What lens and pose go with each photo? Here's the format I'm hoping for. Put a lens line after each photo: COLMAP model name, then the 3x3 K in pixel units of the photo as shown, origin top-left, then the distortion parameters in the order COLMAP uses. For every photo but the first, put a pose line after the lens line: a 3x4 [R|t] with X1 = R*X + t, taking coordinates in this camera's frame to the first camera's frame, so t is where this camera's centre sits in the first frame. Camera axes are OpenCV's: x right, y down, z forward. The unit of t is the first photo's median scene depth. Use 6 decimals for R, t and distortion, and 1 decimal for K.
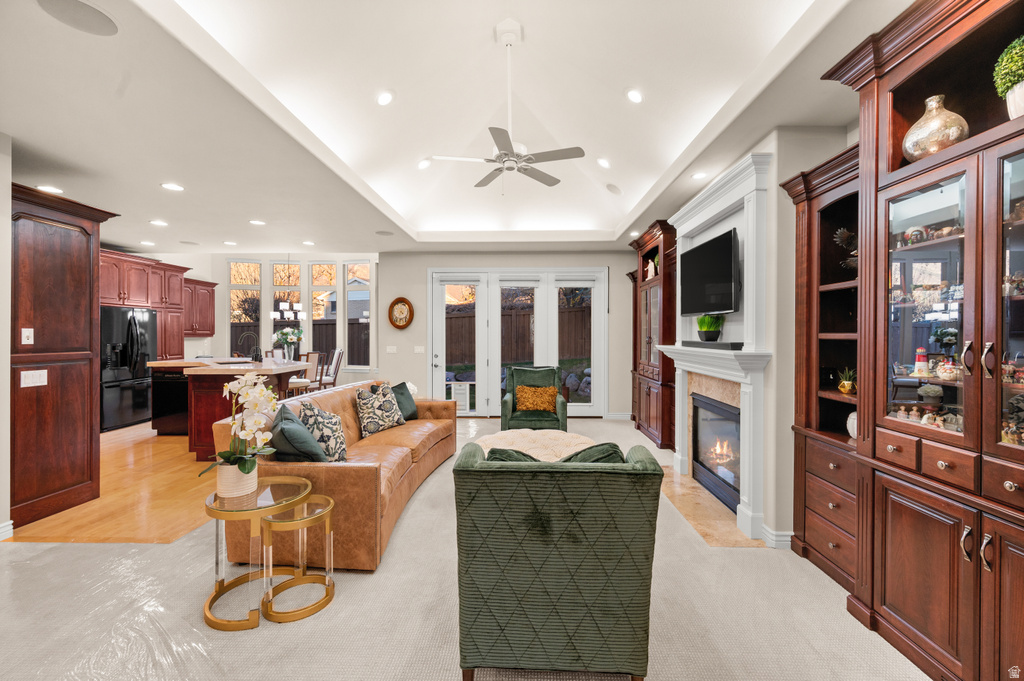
lens RADIAL K [[408.6, 0, 503.2], [0, 408.6, 337.1], [0, 0, 1]] dist [0.002364, -0.000342]
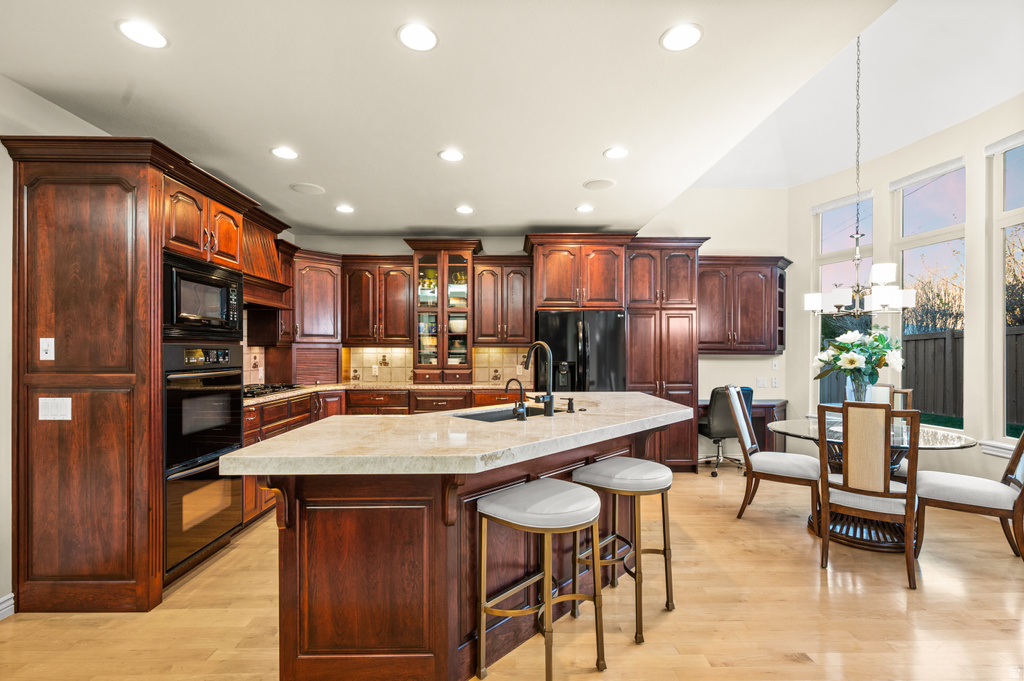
lens RADIAL K [[472.1, 0, 513.3], [0, 472.1, 348.2], [0, 0, 1]] dist [0.008982, -0.000868]
pose [[0.076526, -0.006615, -0.997046, -0.143852], [-0.008134, 0.999941, -0.007258, -0.002129], [0.997034, 0.008665, 0.076468, 0.918611]]
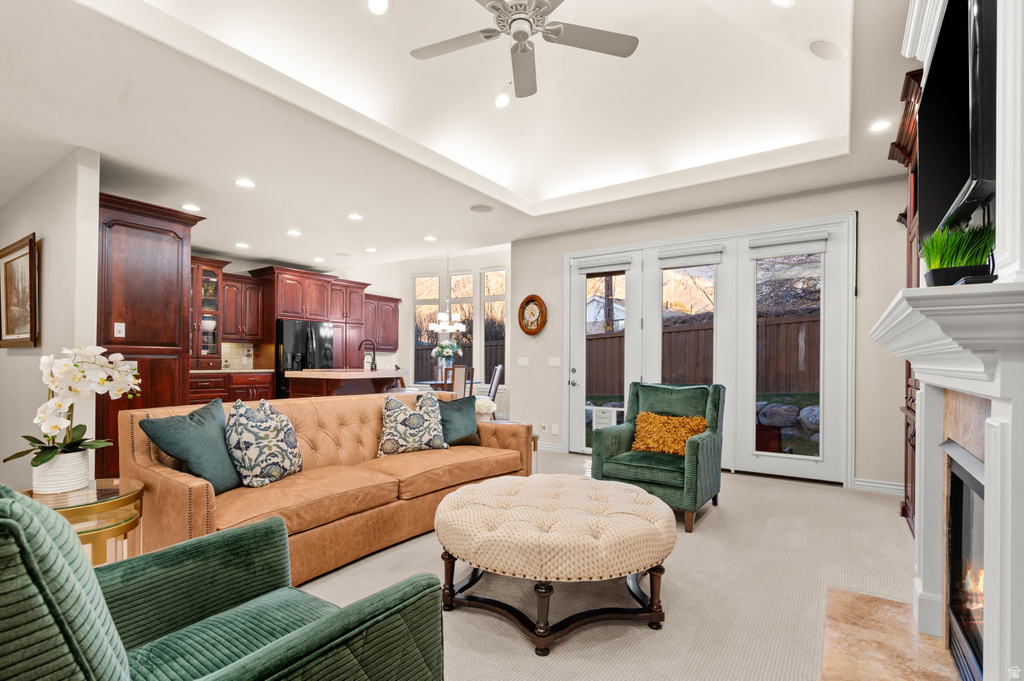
lens RADIAL K [[472.1, 0, 508.0], [0, 472.1, 362.8], [0, 0, 1]] dist [0.008982, -0.000868]
pose [[0.846505, 0.005523, -0.532352, 0.227277], [-0.009286, 0.999947, -0.004391, 0.043892], [0.532300, 0.008660, 0.846512, 0.245655]]
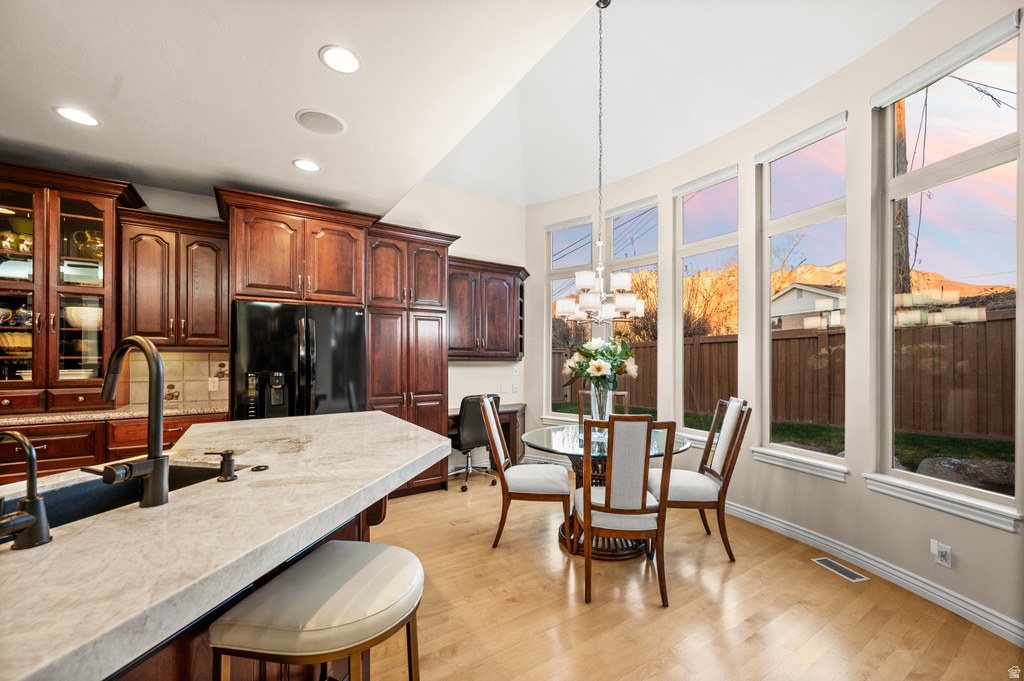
lens RADIAL K [[408.6, 0, 517.6], [0, 408.6, 362.5], [0, 0, 1]] dist [0.002364, -0.000342]
pose [[0.593950, 0.009899, -0.804441, -0.370118], [-0.007605, 0.999949, 0.006689, -0.003572], [0.804466, 0.002145, 0.593995, 1.012288]]
